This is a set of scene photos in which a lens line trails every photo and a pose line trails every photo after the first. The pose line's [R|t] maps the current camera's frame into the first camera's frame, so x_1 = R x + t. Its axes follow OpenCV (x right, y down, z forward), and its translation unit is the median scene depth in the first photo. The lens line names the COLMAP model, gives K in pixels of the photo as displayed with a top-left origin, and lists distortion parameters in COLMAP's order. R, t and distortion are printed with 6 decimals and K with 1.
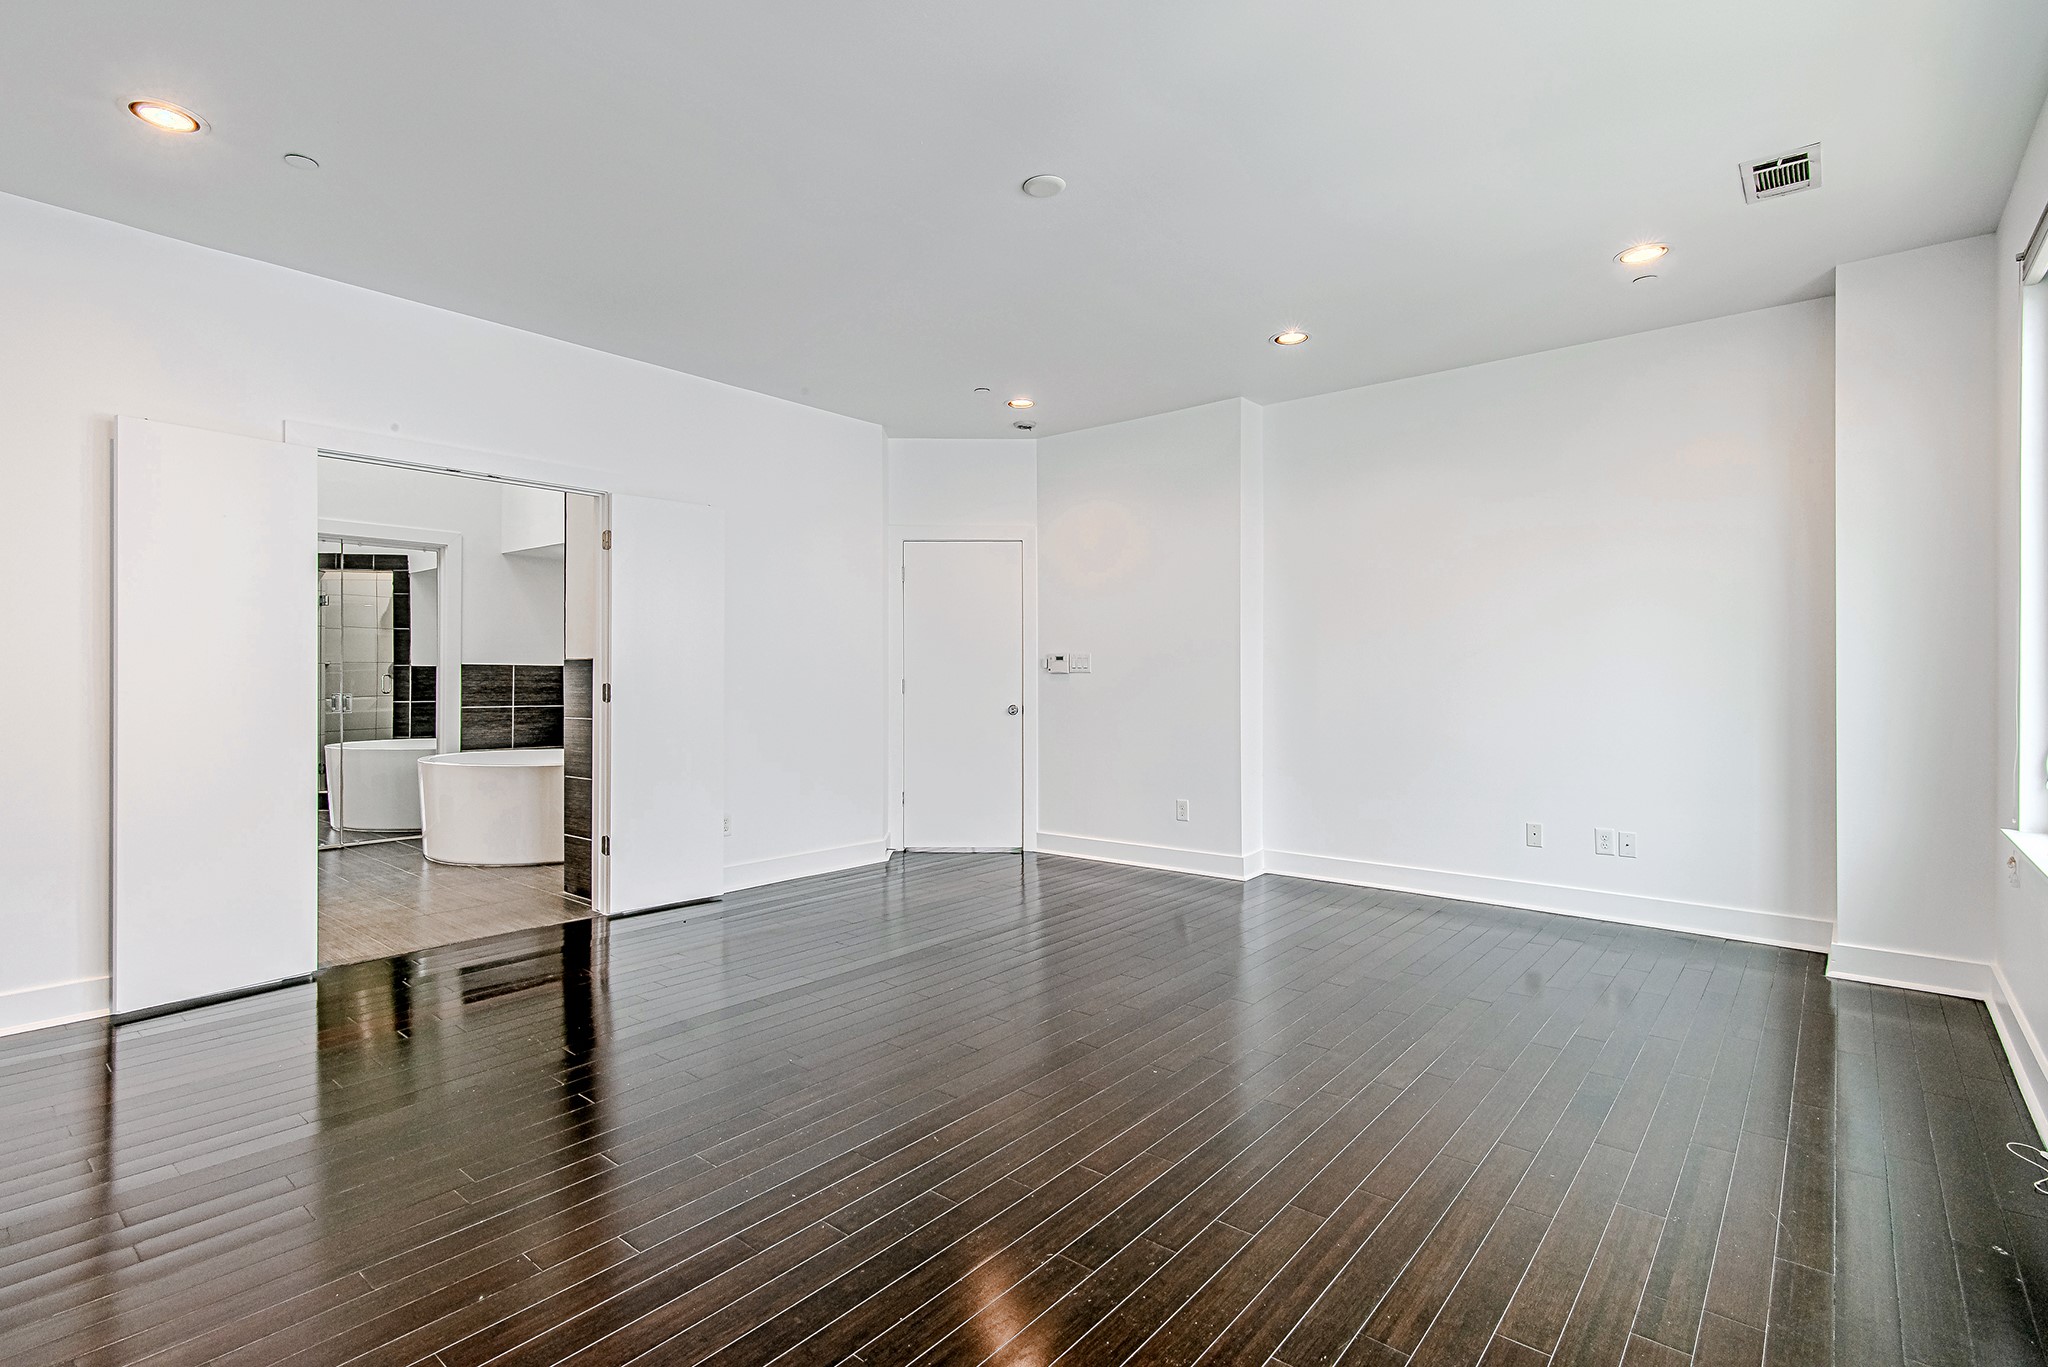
lens RADIAL K [[978.5, 0, 1024.0], [0, 978.5, 683.5], [0, 0, 1]] dist [0.009273, -0.000019]
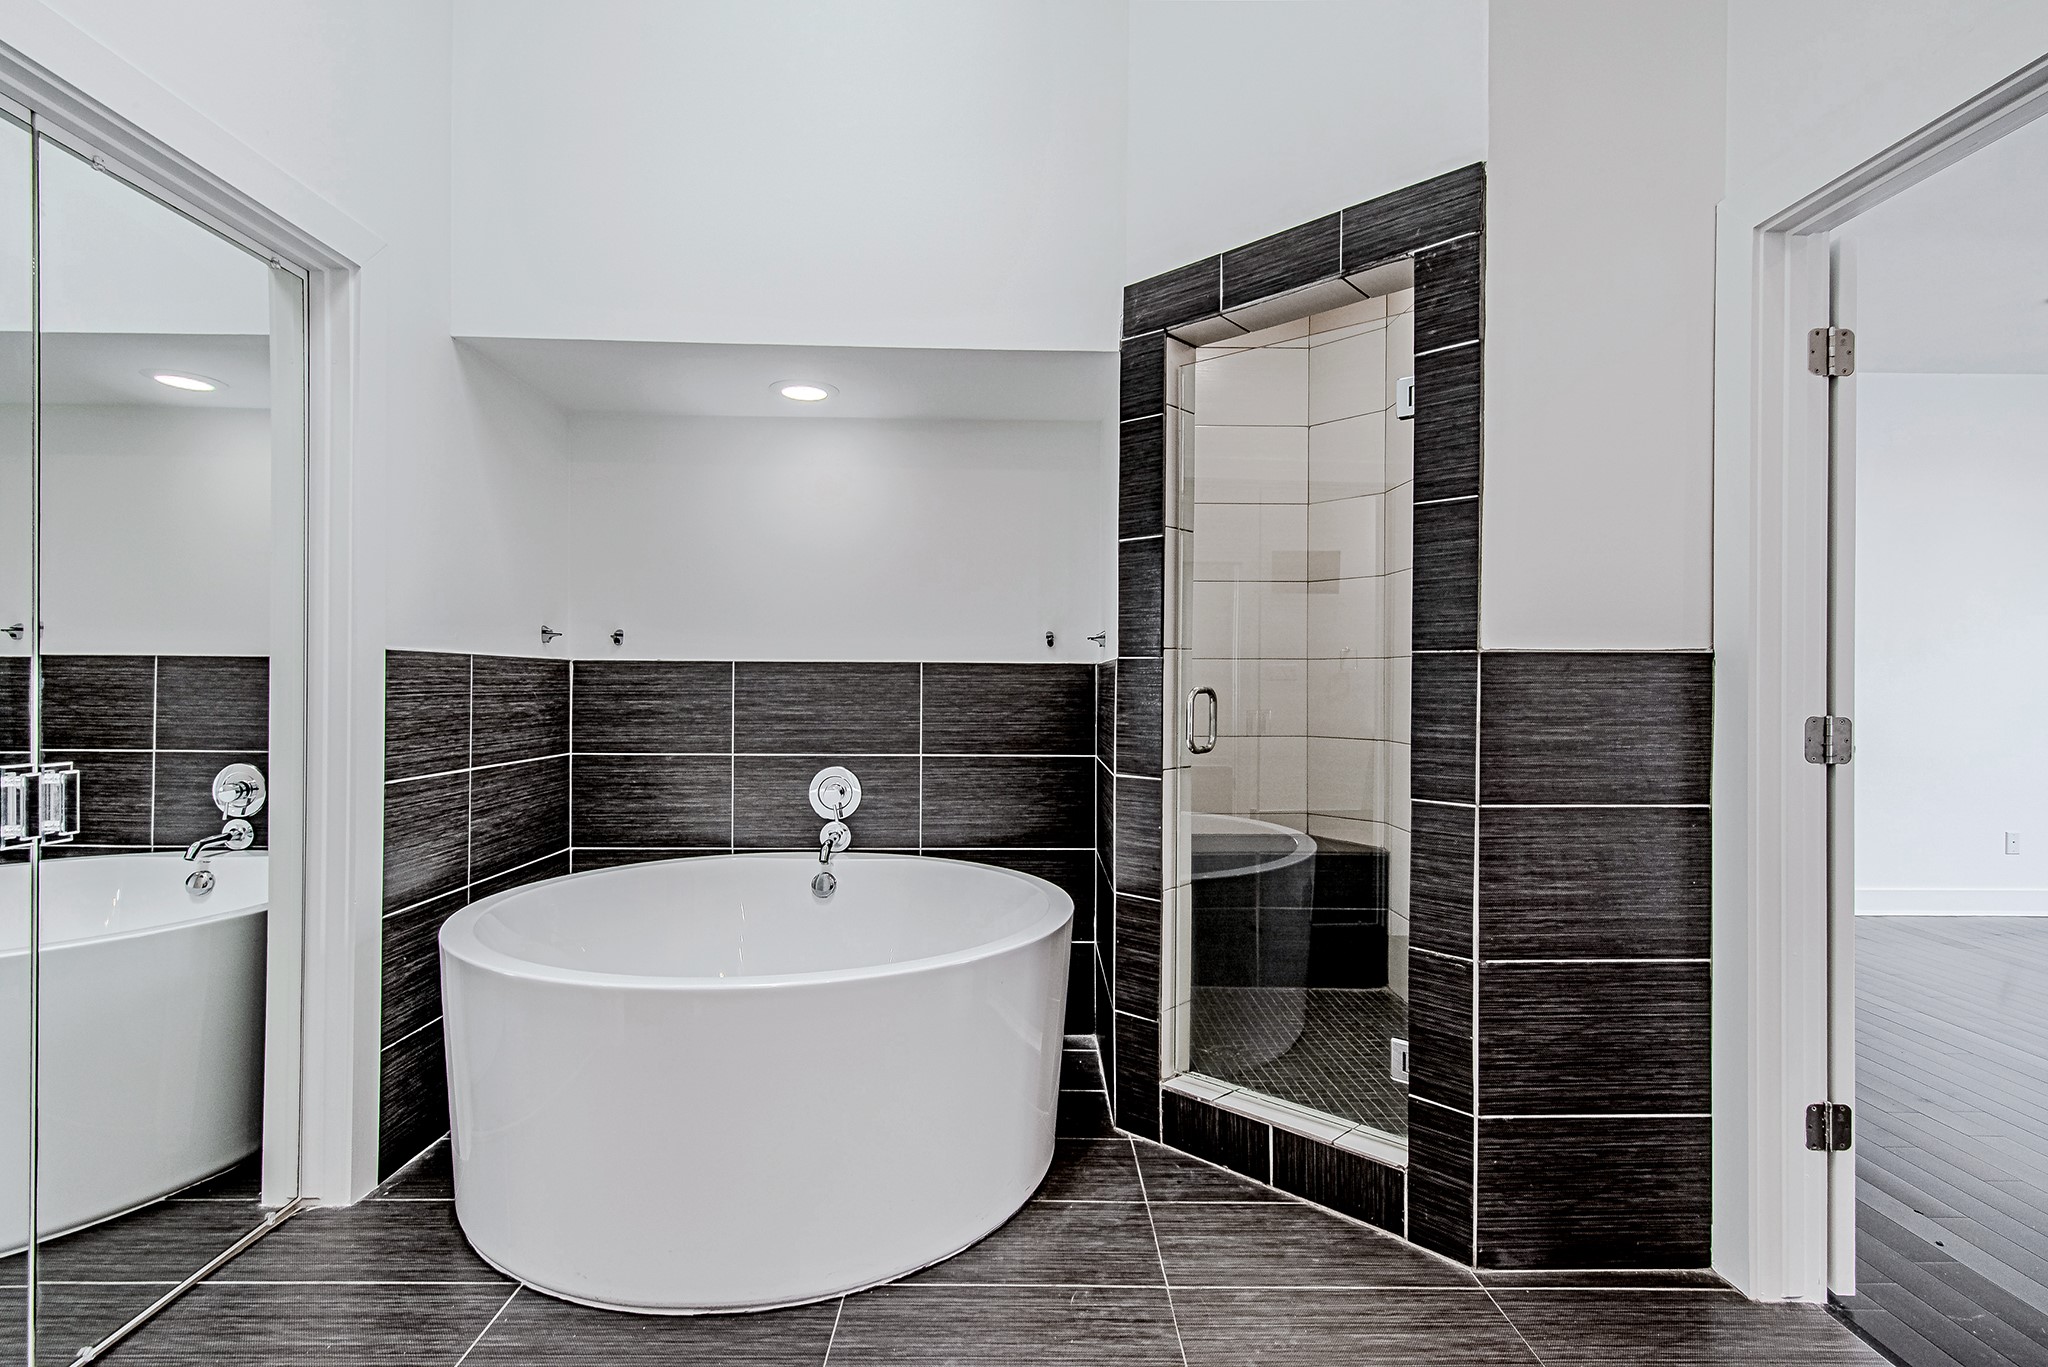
lens RADIAL K [[978.5, 0, 1024.0], [0, 978.5, 683.5], [0, 0, 1]] dist [0.009273, -0.000019]
pose [[0.763837, 0.001393, 0.645408, -0.623120], [0.006535, 0.999930, -0.009893, -0.004273], [-0.645376, 0.011774, 0.763774, 0.603382]]
